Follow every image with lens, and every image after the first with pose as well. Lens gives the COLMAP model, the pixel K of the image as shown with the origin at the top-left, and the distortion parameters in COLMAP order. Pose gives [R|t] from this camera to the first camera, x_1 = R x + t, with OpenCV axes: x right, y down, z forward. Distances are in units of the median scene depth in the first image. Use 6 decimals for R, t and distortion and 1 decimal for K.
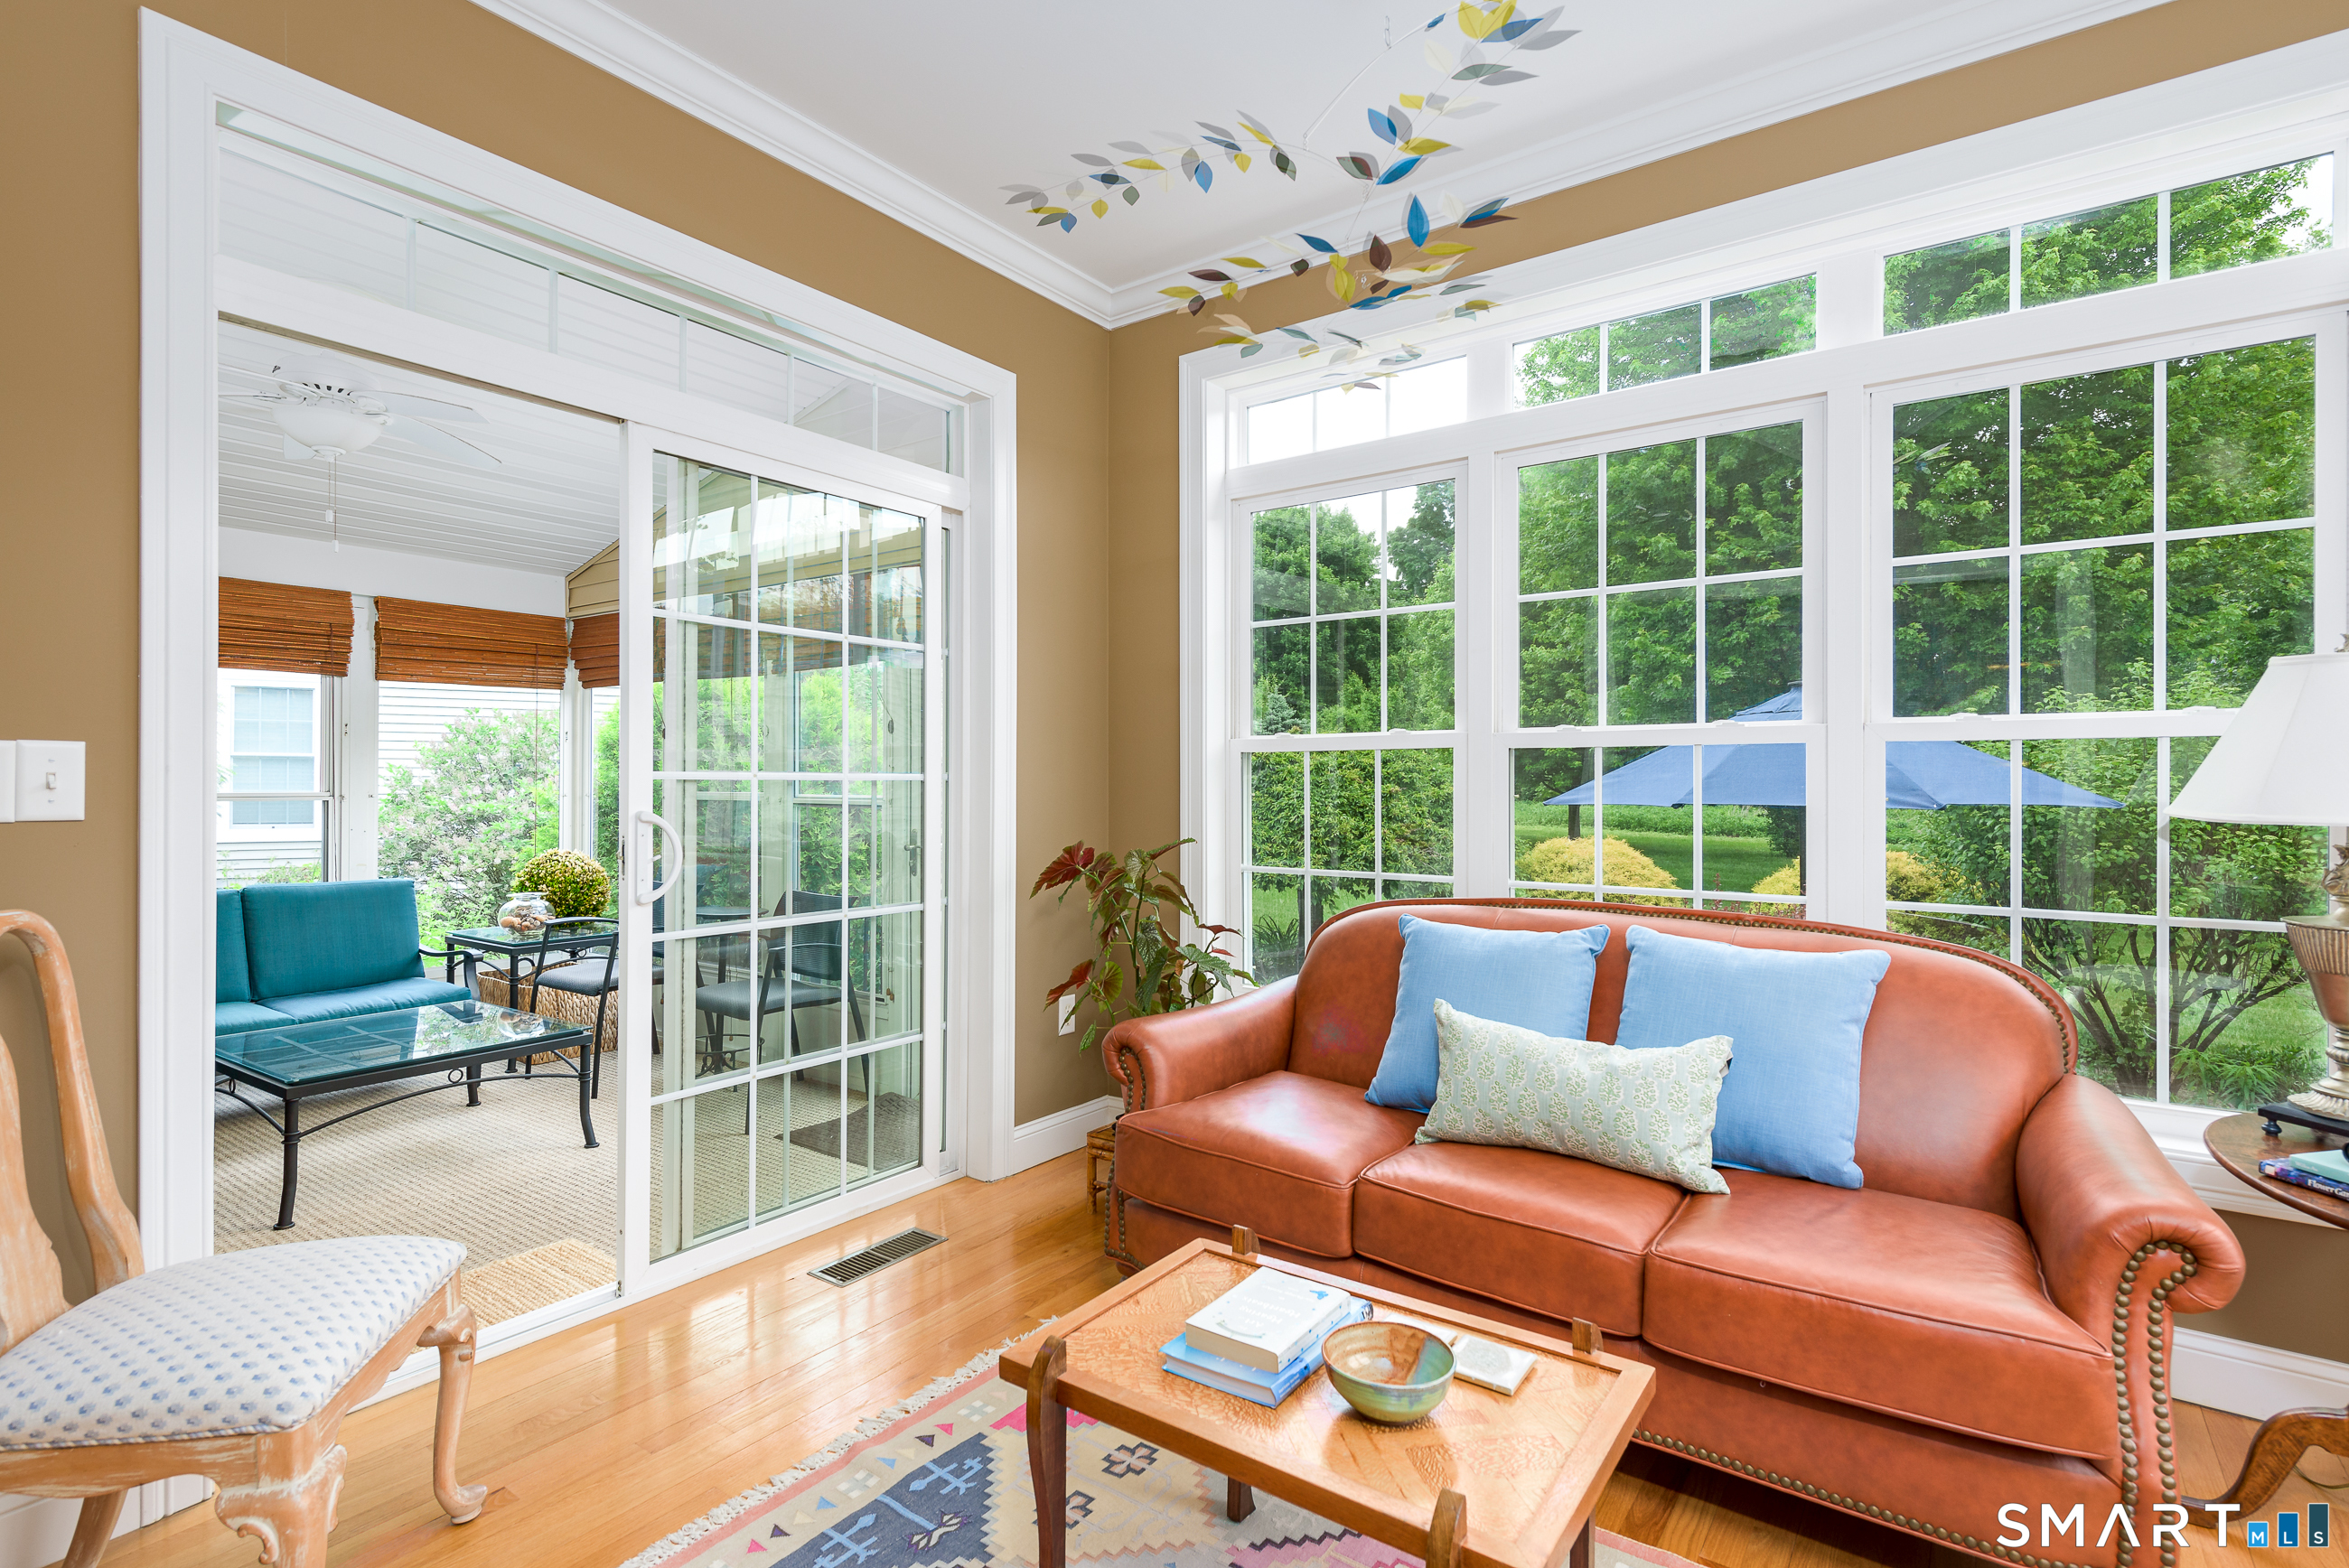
lens RADIAL K [[1090.0, 0, 1178.4], [0, 1090.0, 776.7], [0, 0, 1]] dist [0.015265, 0.000574]
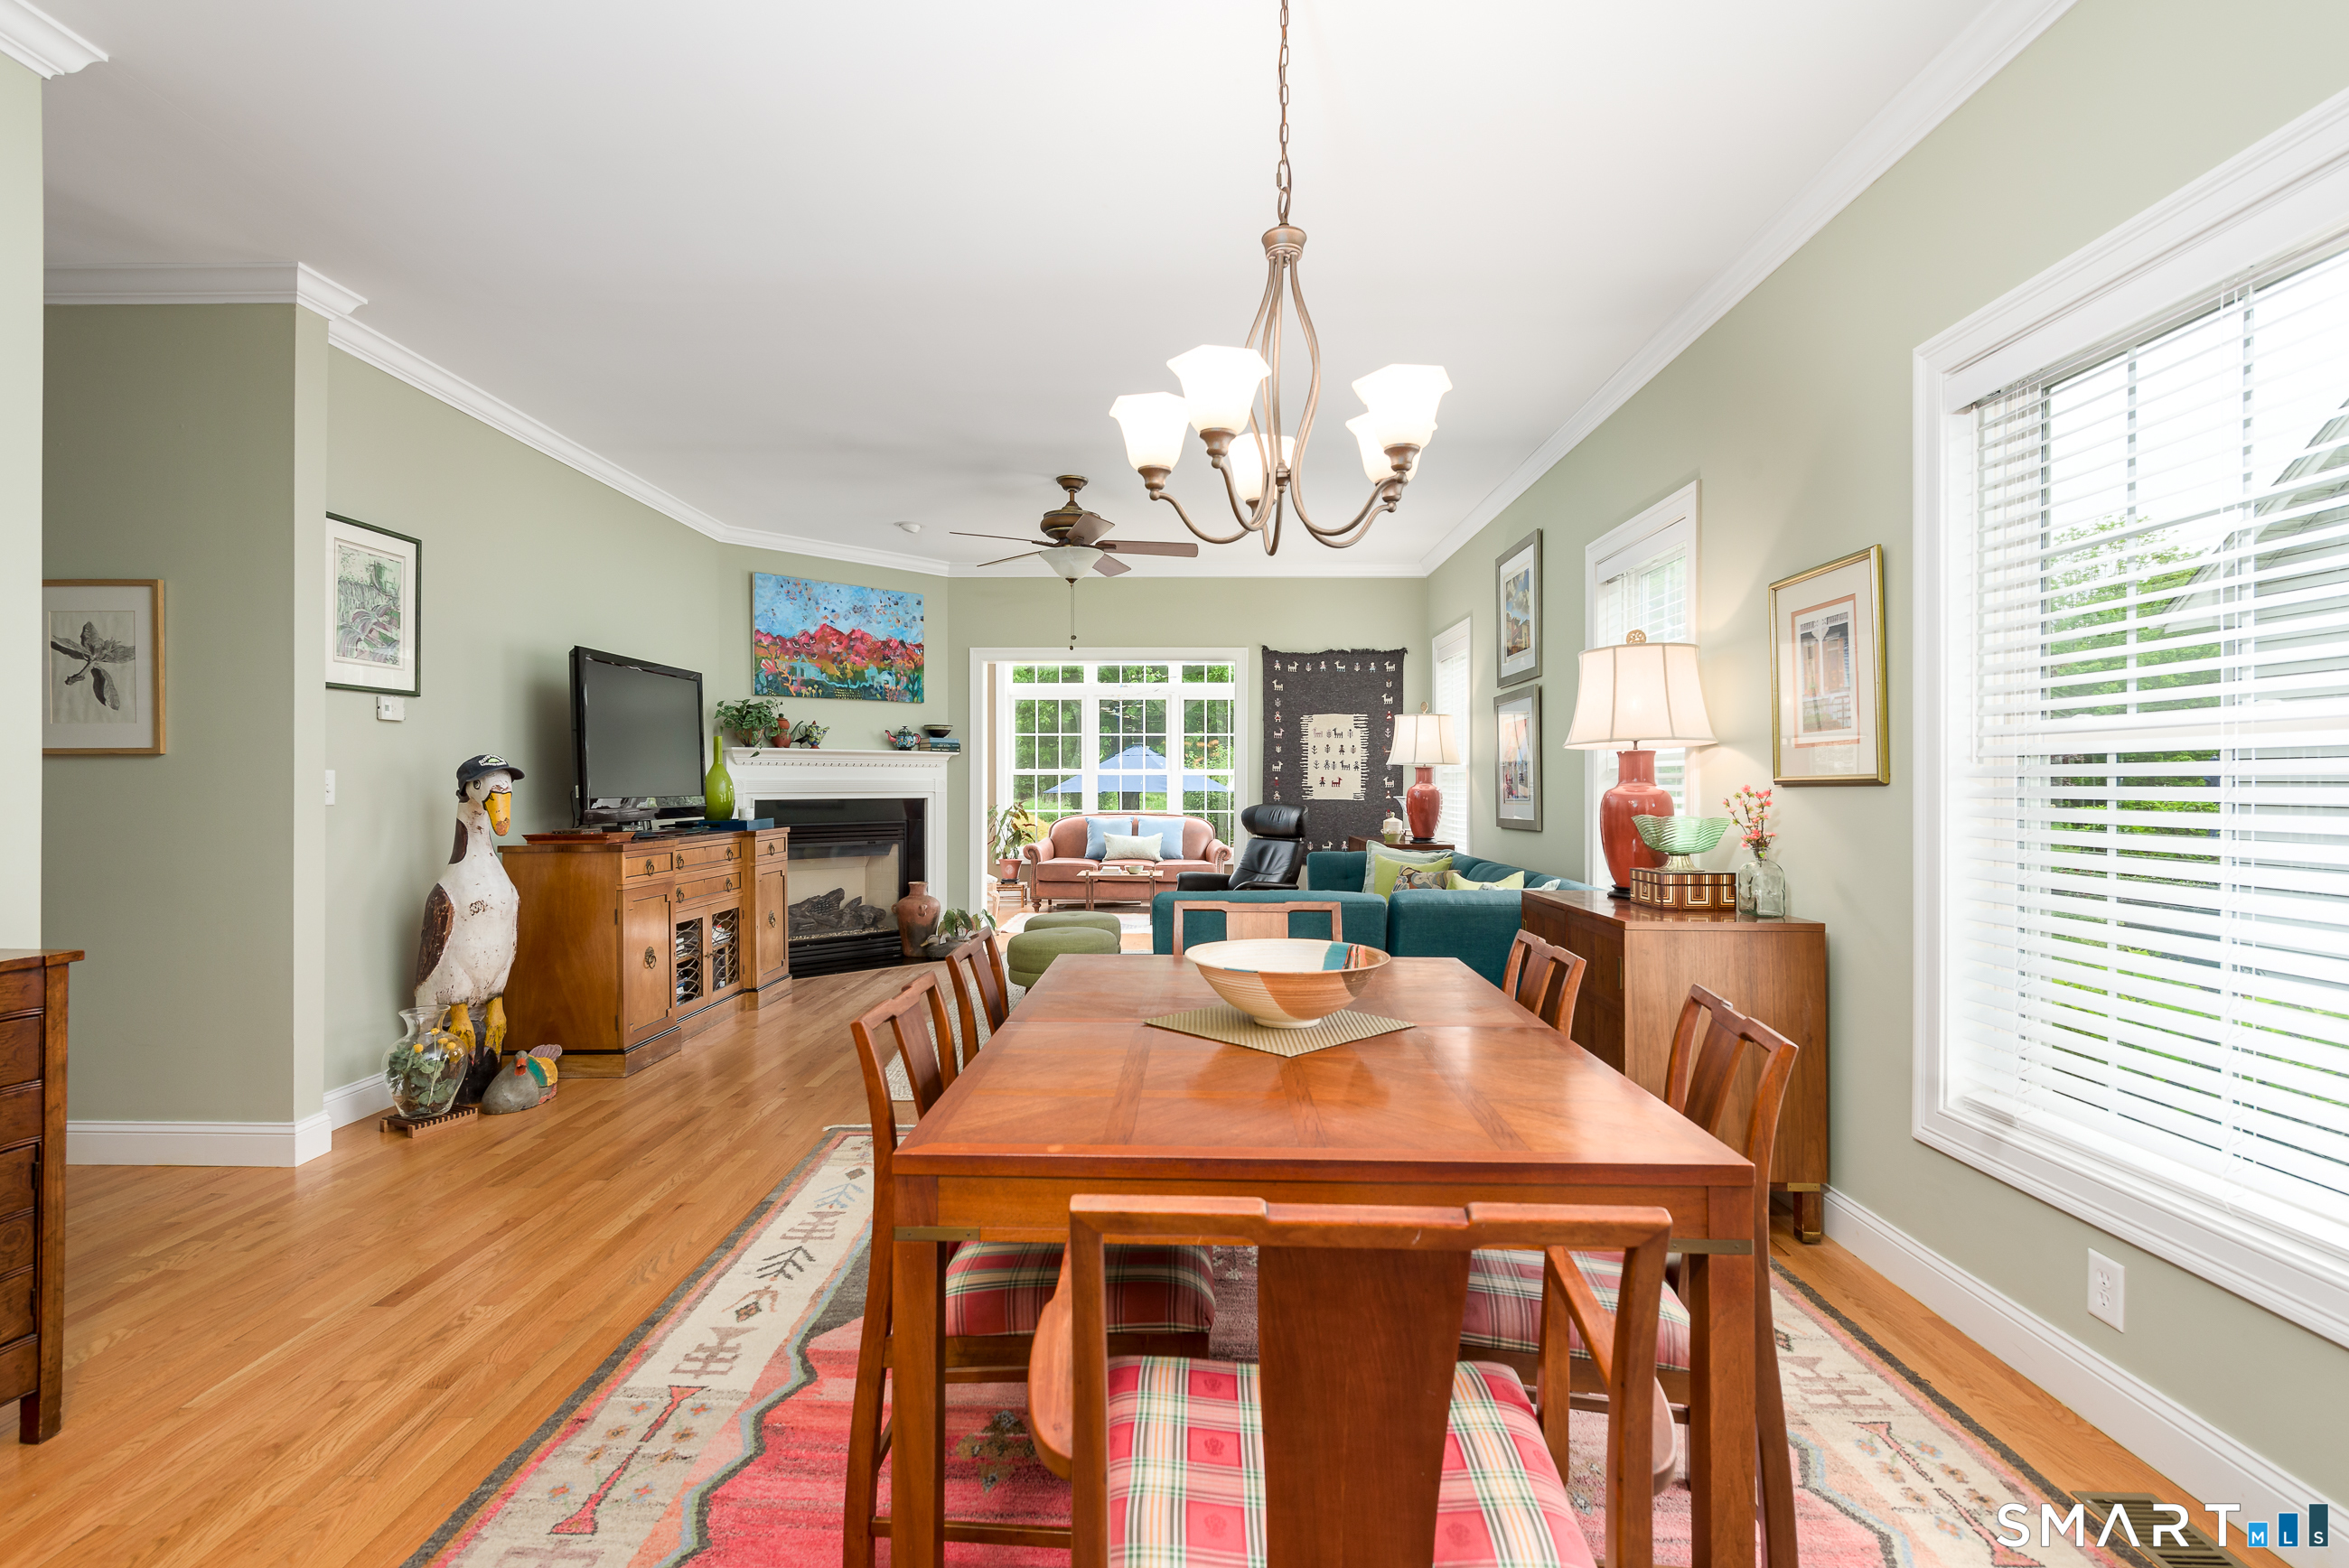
lens RADIAL K [[1090.0, 0, 1170.1], [0, 1090.0, 791.2], [0, 0, 1]] dist [0.015265, 0.000574]
pose [[0.816509, -0.007215, 0.577288, -2.105413], [0.001700, 0.999948, 0.010092, -0.010258], [-0.577330, -0.007259, 0.816479, -2.788049]]
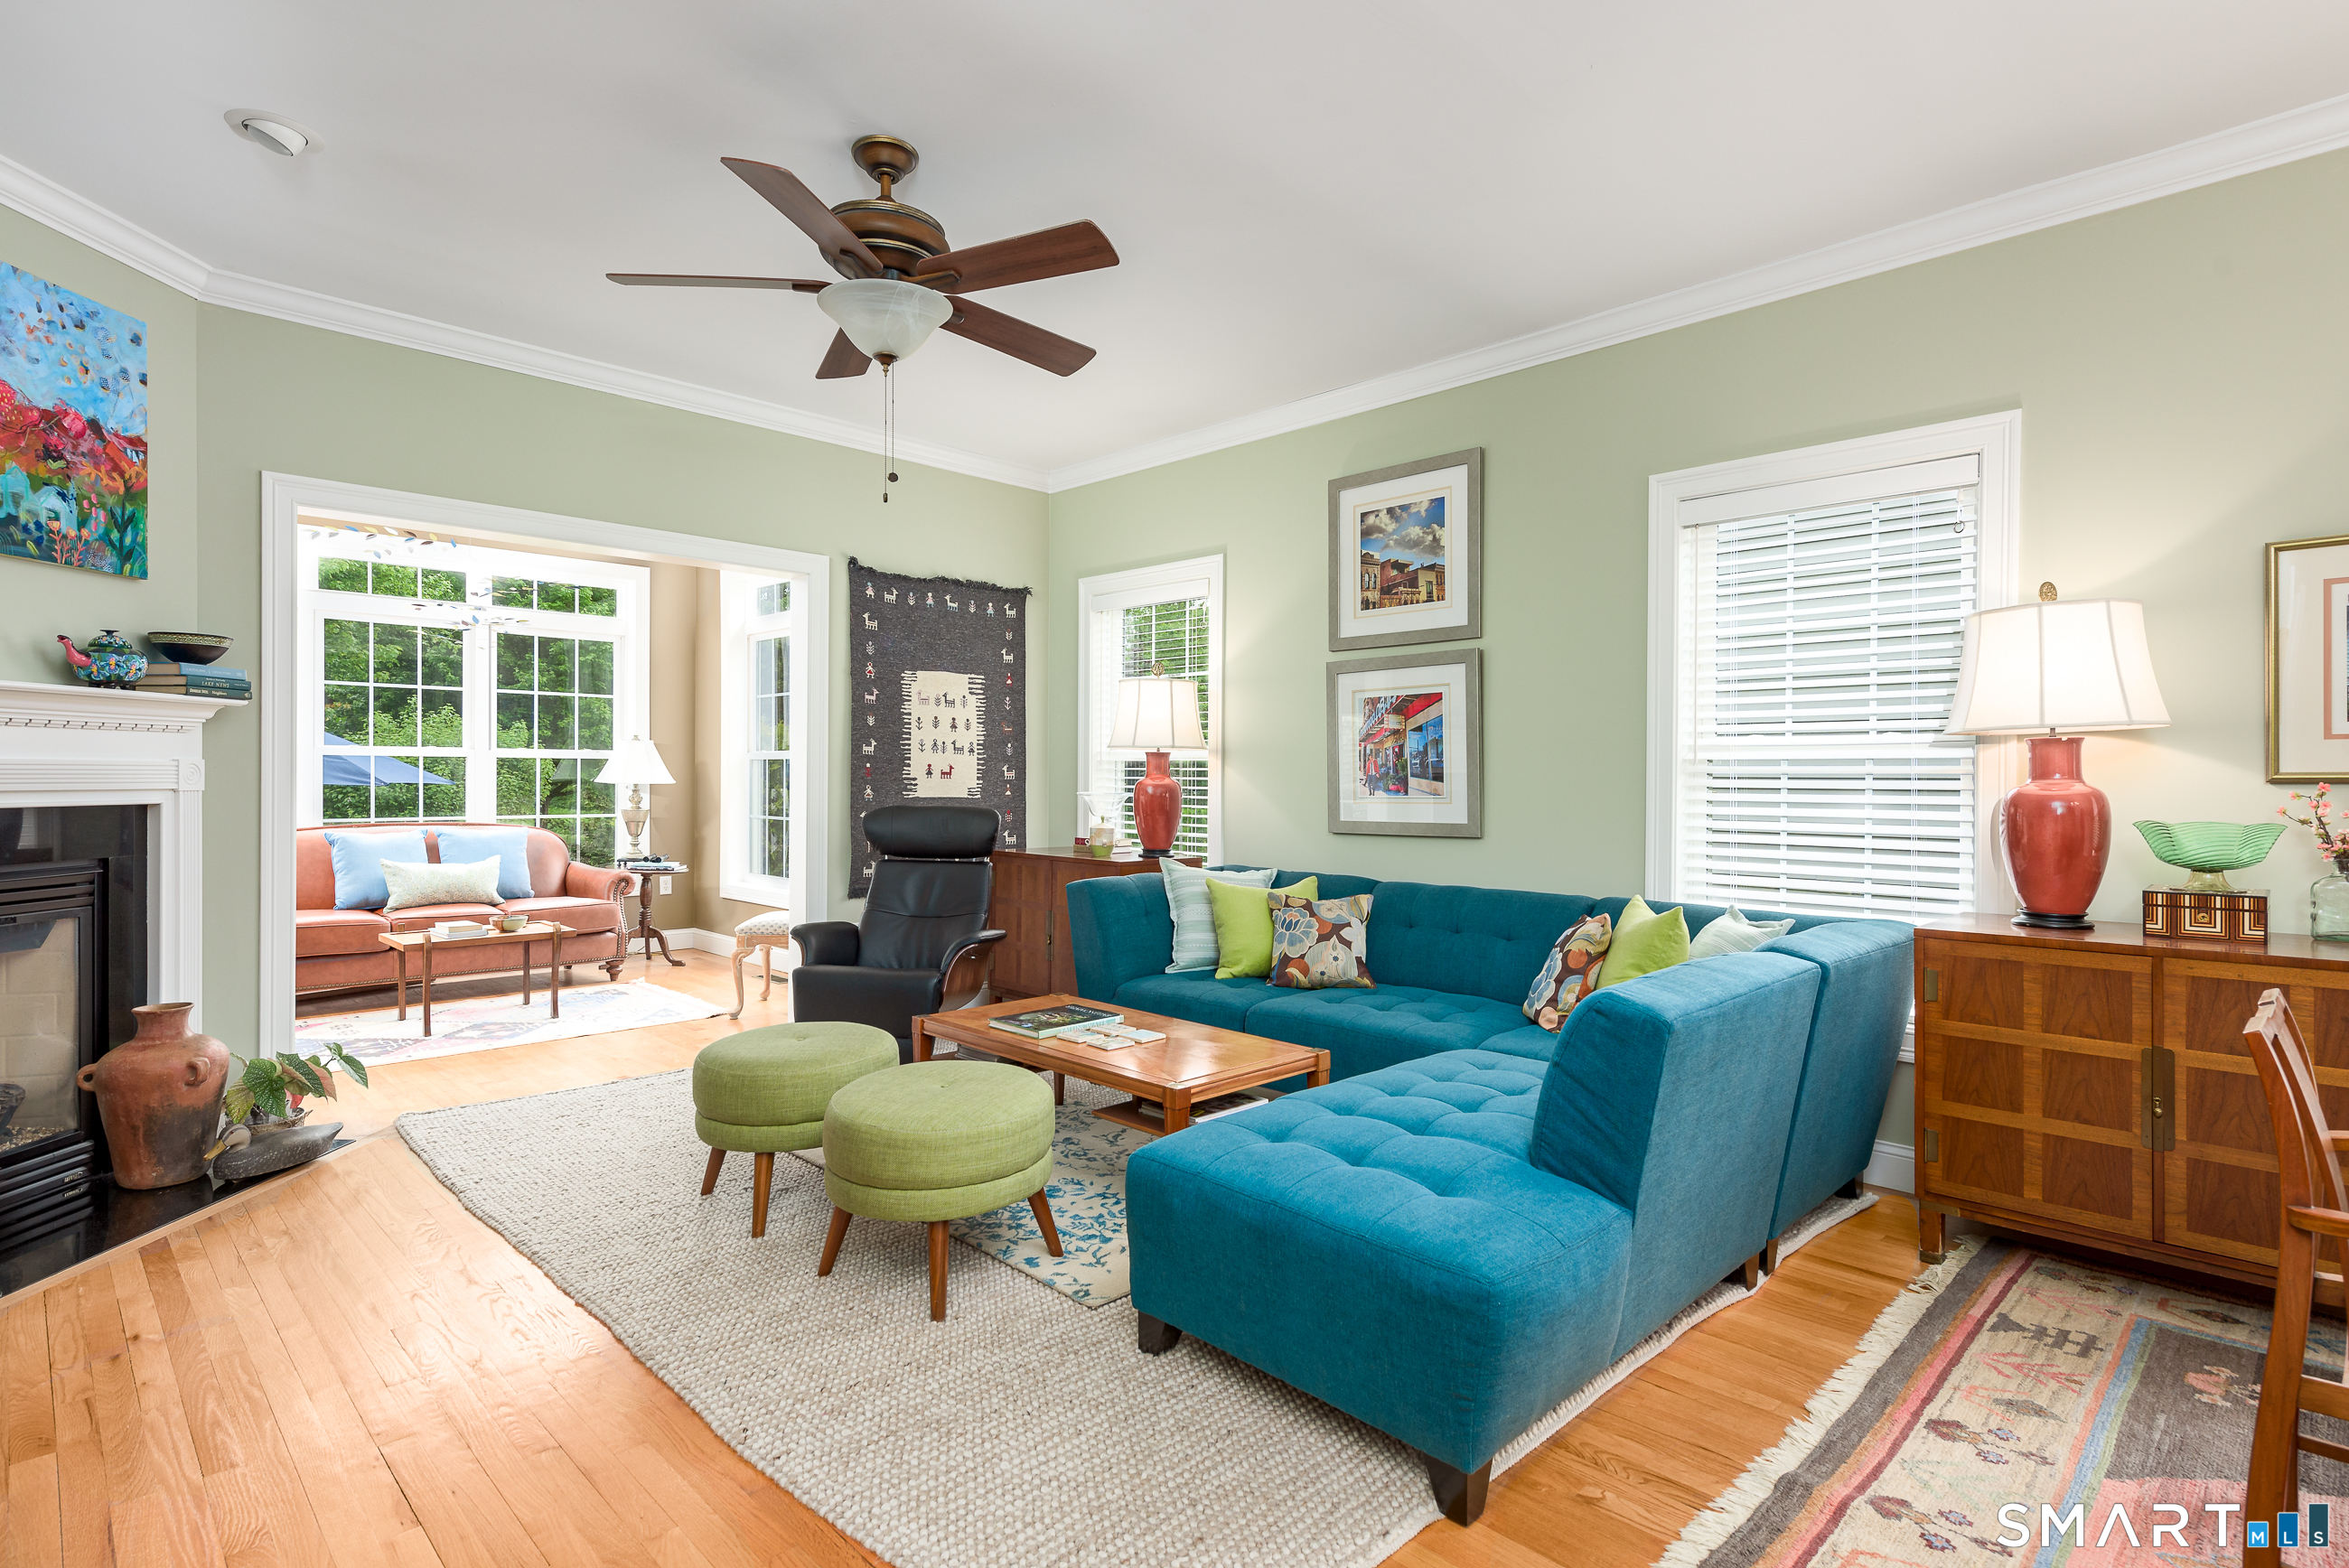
lens RADIAL K [[1163.4, 0, 1175.1], [0, 1163.4, 778.4], [0, 0, 1]] dist [0.016222, -0.006259]
pose [[0.149771, -0.005231, 0.988707, -2.097694], [-0.006107, 0.999962, 0.006216, -0.007582], [-0.988702, -0.006969, 0.149733, -1.167149]]
